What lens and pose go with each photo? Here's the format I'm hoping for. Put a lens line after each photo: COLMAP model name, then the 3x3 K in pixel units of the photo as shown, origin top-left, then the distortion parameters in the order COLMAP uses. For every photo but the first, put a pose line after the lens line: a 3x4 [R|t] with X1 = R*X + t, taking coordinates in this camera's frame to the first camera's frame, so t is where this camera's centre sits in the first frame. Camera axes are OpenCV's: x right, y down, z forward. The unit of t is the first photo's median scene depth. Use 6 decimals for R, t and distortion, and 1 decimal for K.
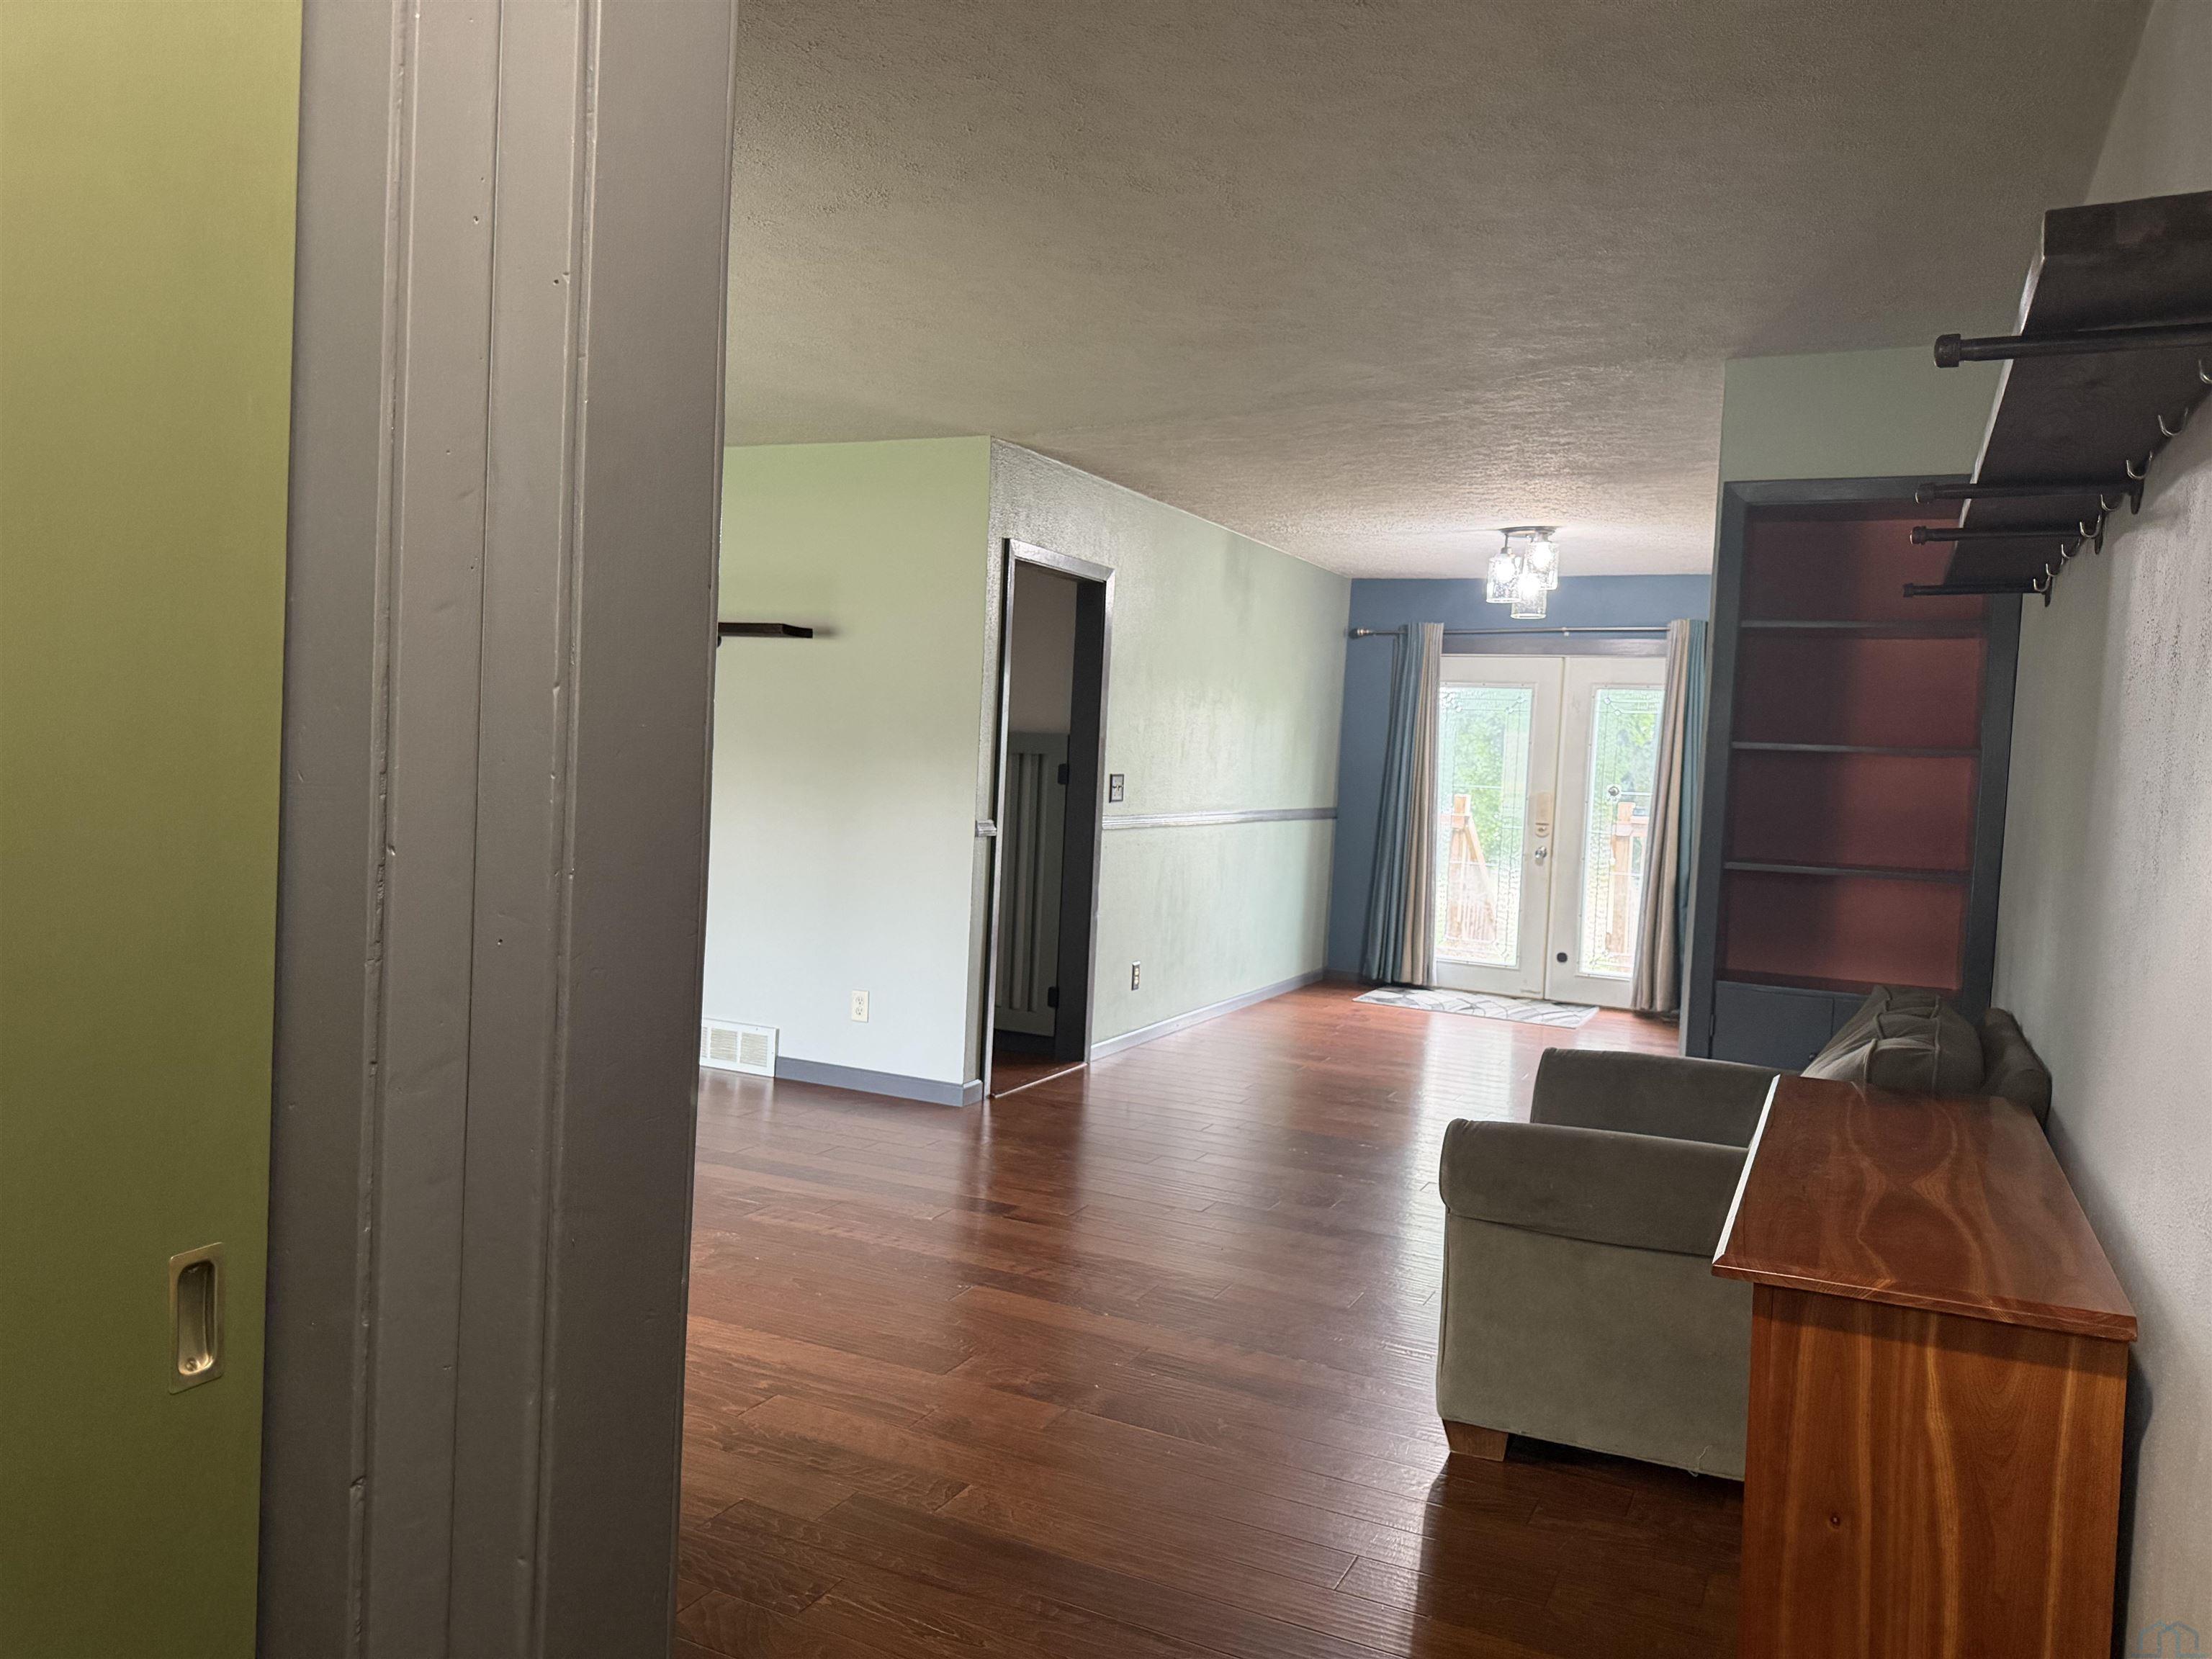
lens RADIAL K [[1559.2, 0, 1107.0], [0, 1559.2, 820.0], [0, 0, 1]] dist [0.063649, -0.080949]
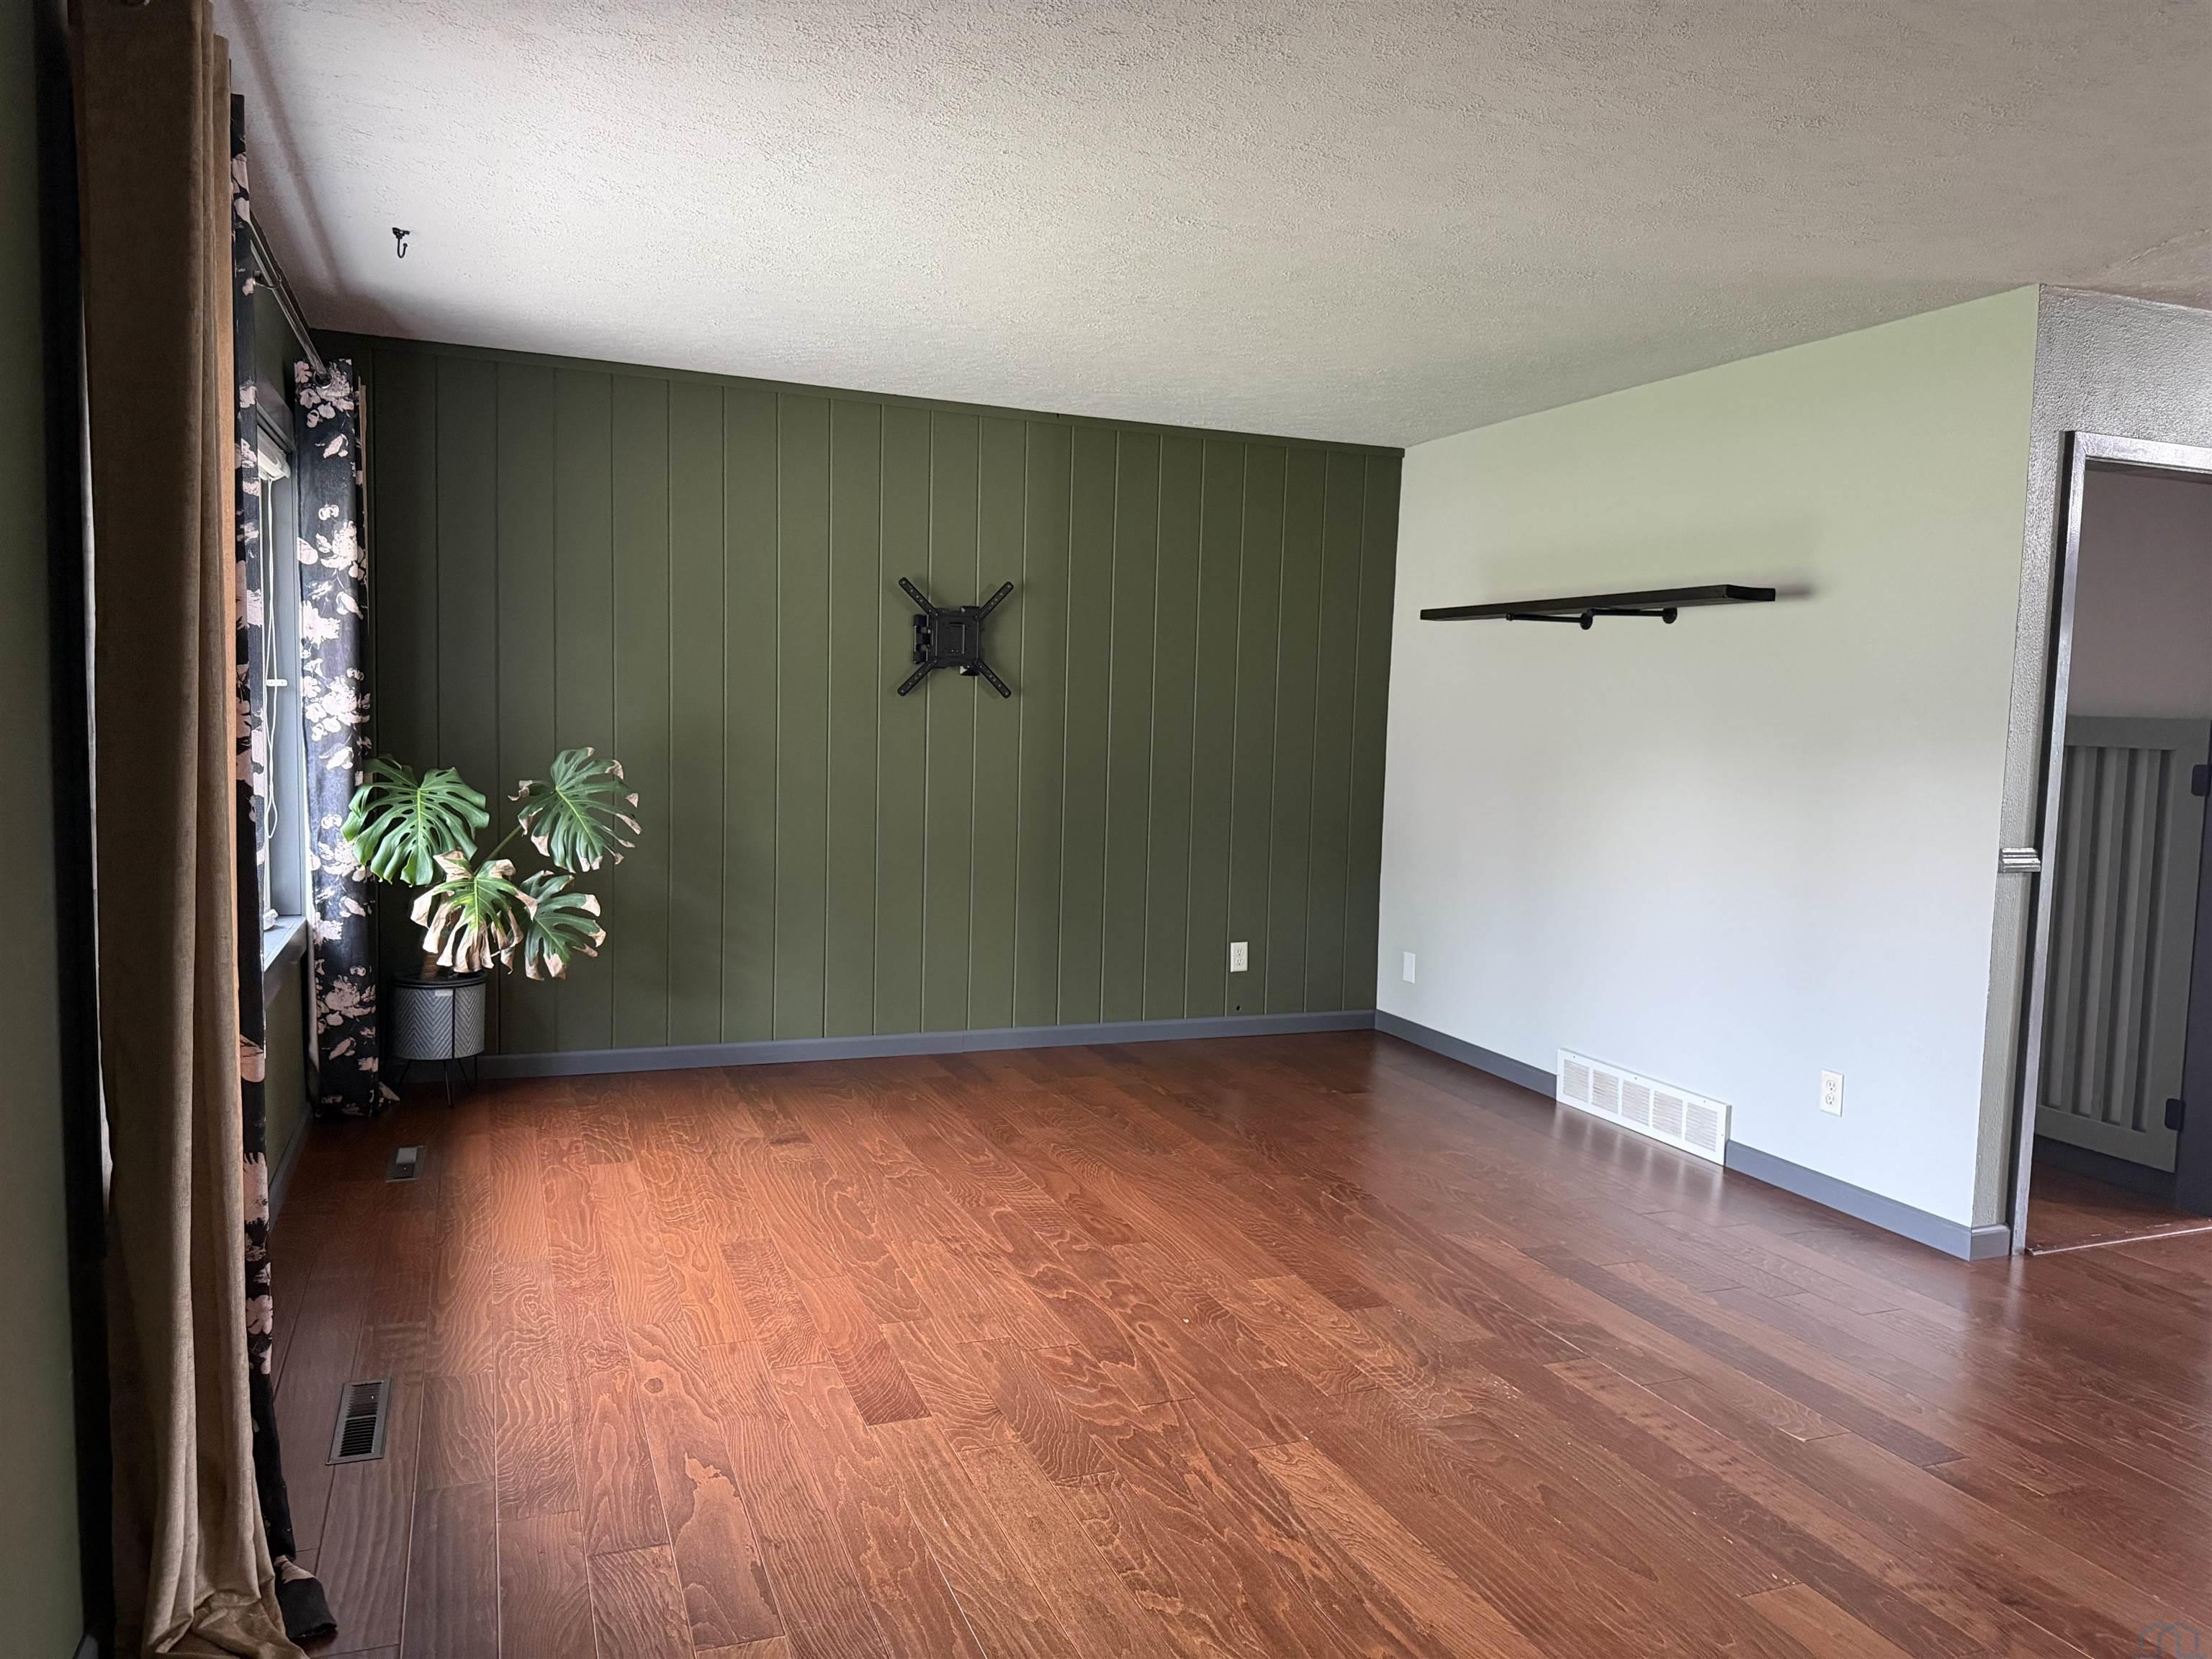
lens RADIAL K [[1559.2, 0, 1107.0], [0, 1559.2, 820.0], [0, 0, 1]] dist [0.063649, -0.080949]
pose [[0.740412, 0.022633, -0.671772, 0.088724], [-0.021146, 0.999723, 0.010376, -0.011166], [0.671820, 0.006523, 0.740686, 0.218432]]
